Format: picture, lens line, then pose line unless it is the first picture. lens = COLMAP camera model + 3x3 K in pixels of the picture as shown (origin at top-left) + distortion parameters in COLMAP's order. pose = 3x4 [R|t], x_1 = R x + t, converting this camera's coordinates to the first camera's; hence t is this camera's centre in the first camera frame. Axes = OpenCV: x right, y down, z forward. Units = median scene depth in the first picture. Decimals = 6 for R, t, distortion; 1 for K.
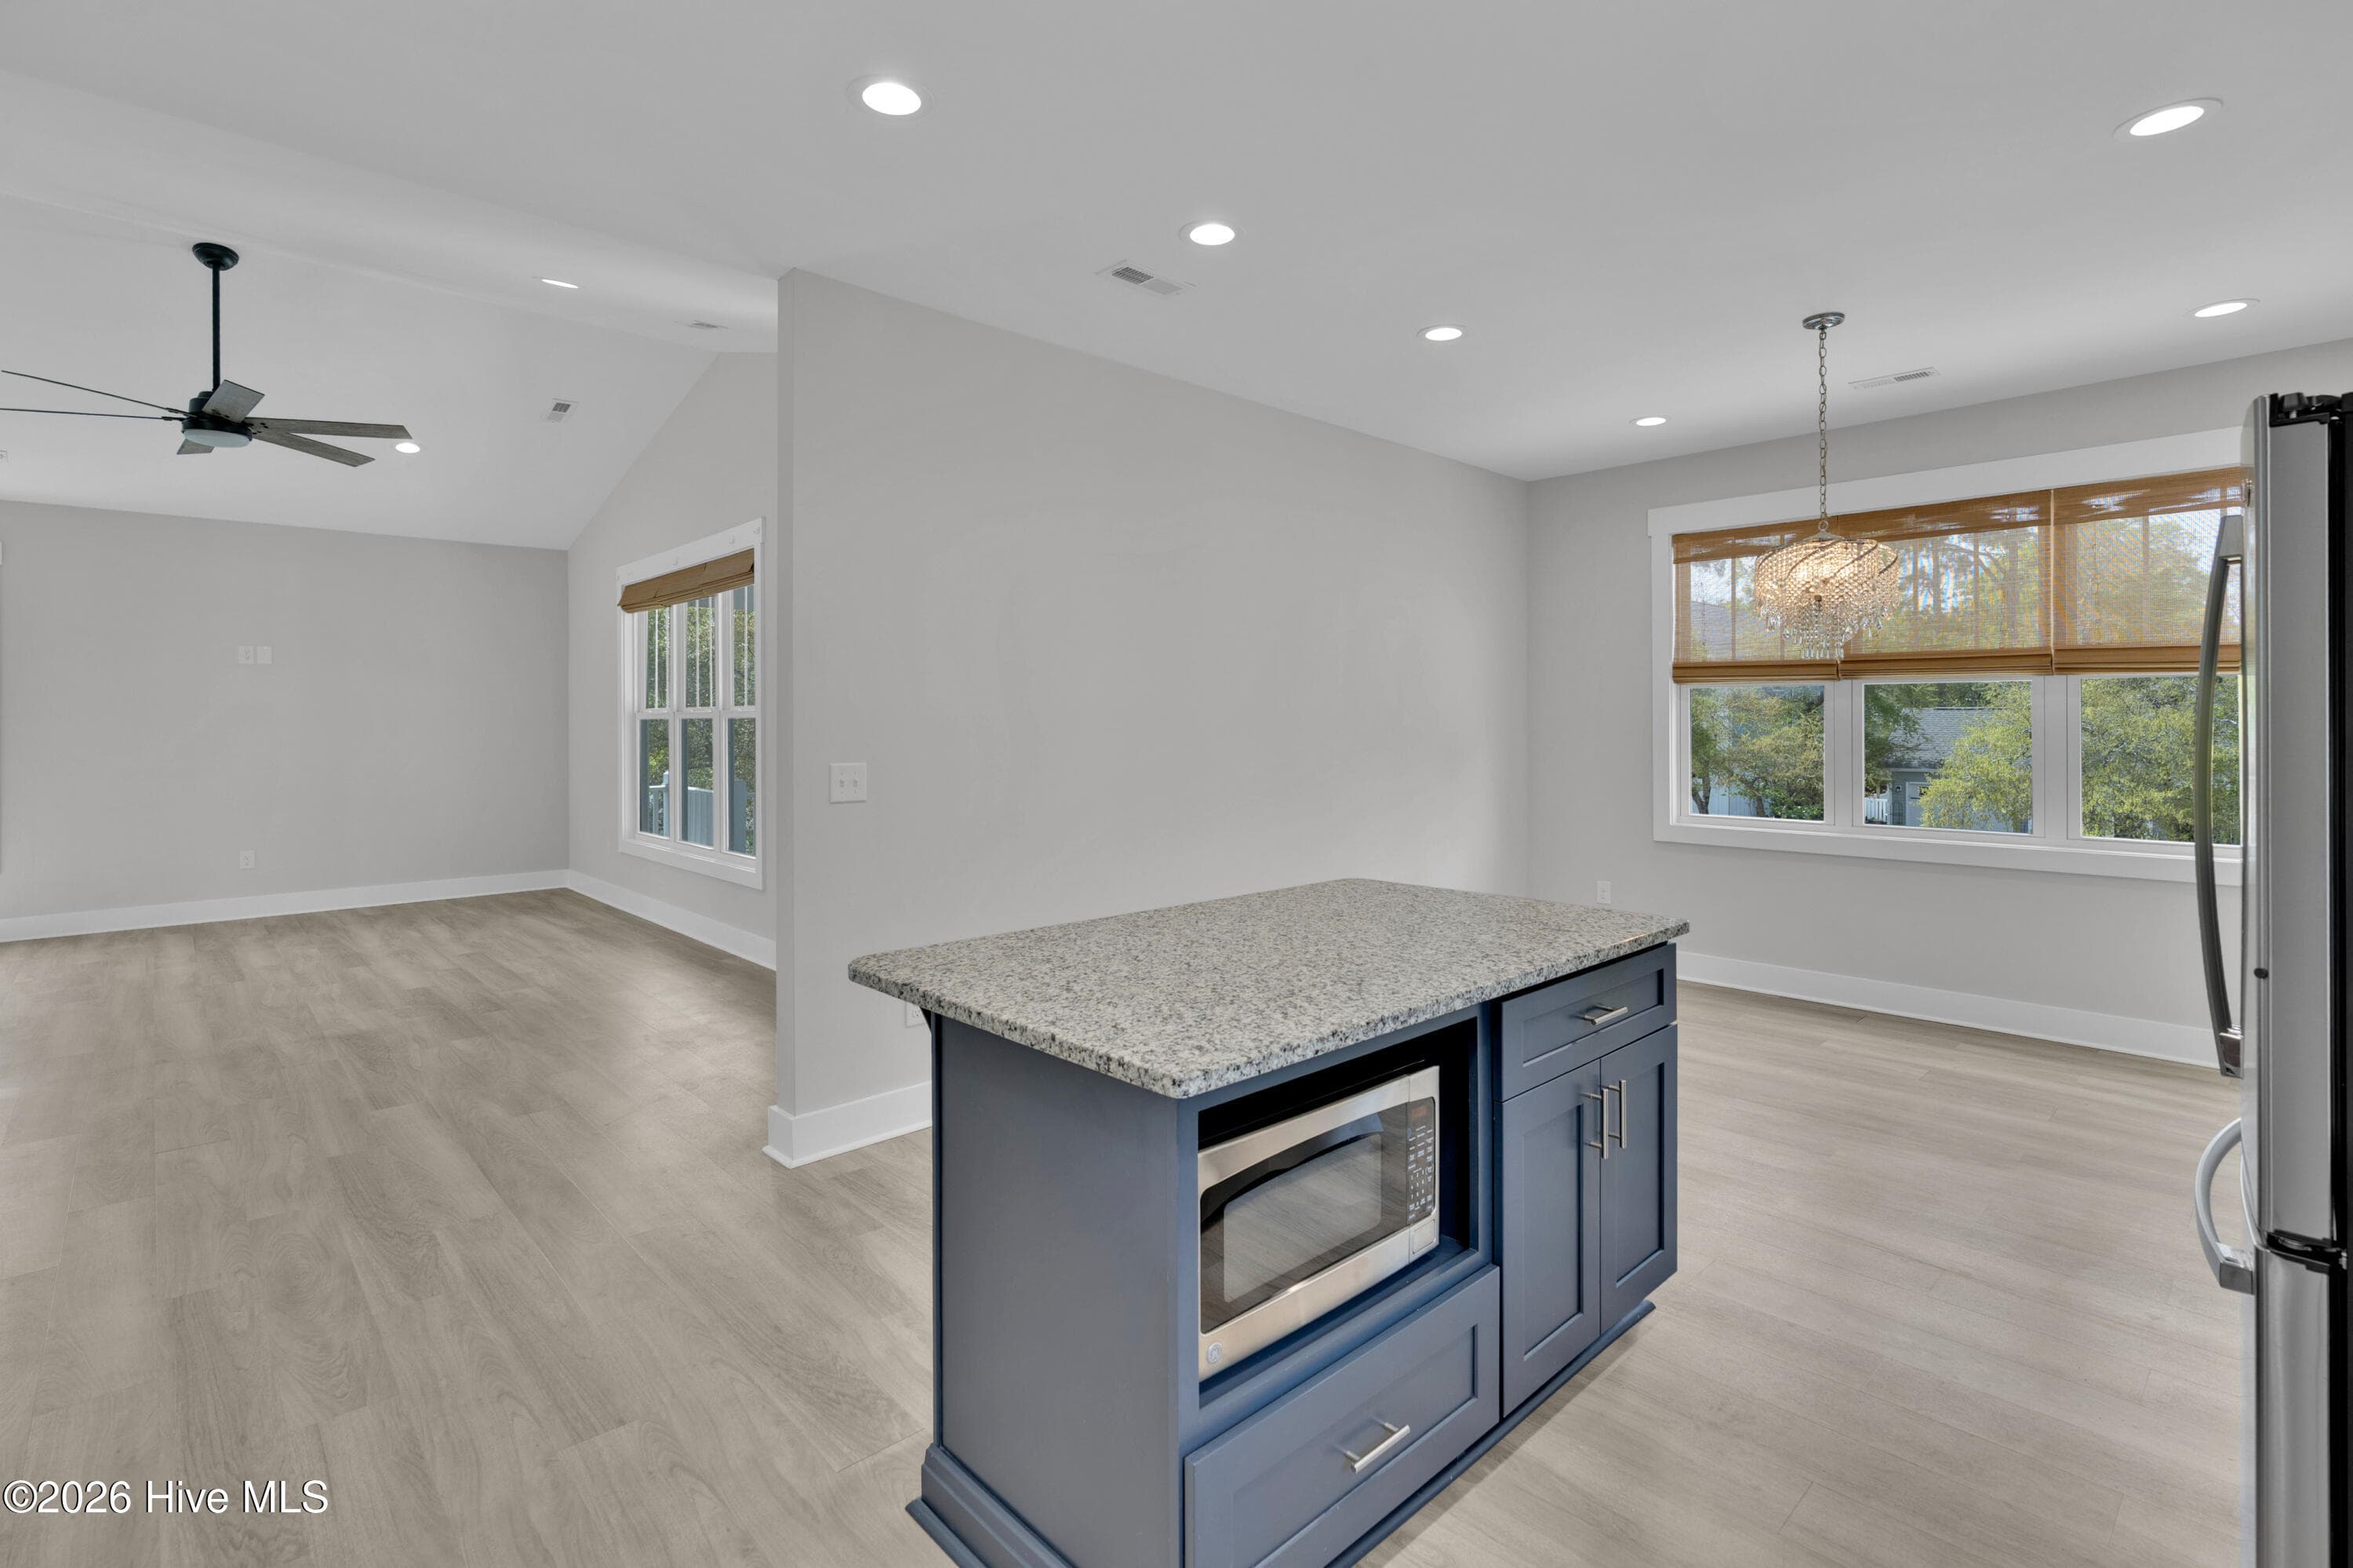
lens RADIAL K [[1110.8, 0, 1177.8], [0, 1110.8, 710.4], [0, 0, 1]] dist [-0.001332, -0.000126]
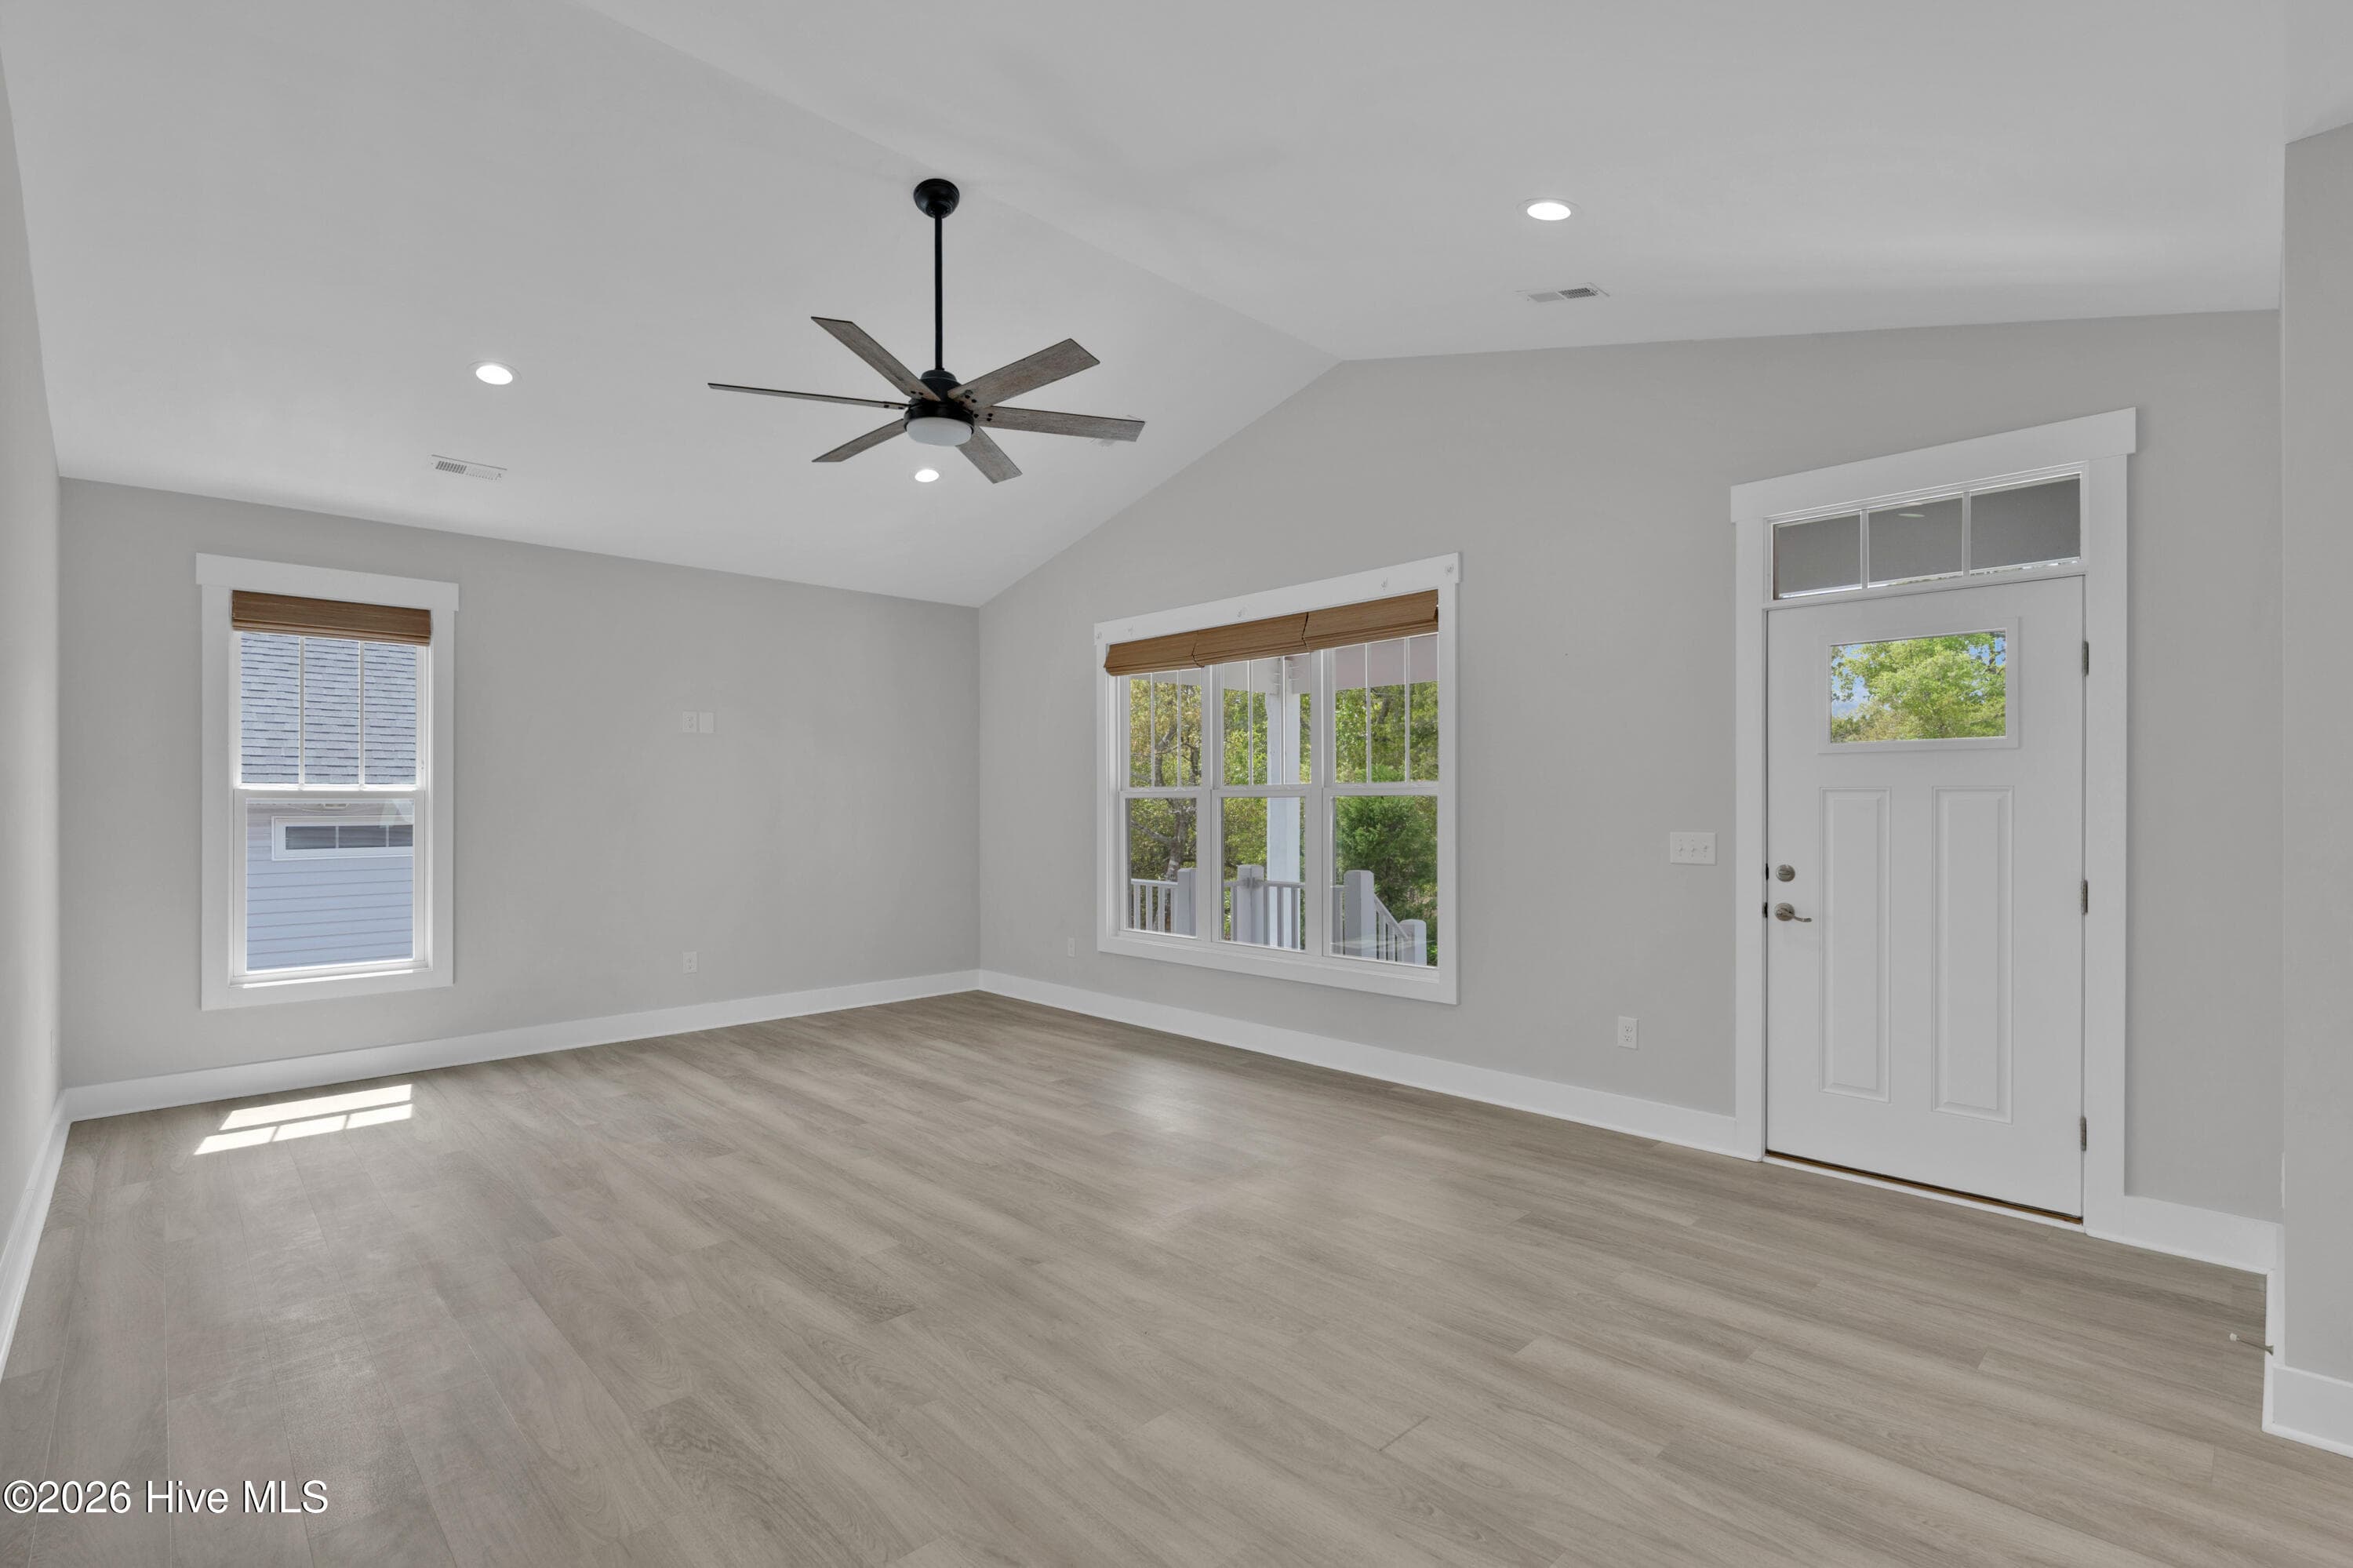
lens RADIAL K [[1076.3, 0, 1178.0], [0, 1076.3, 796.1], [0, 0, 1]] dist [-0.003465, -0.000386]
pose [[0.999877, 0.002375, 0.015499, -0.507816], [-0.002369, 0.999997, -0.000386, 0.006653], [-0.015500, 0.000350, 0.999880, 0.177381]]
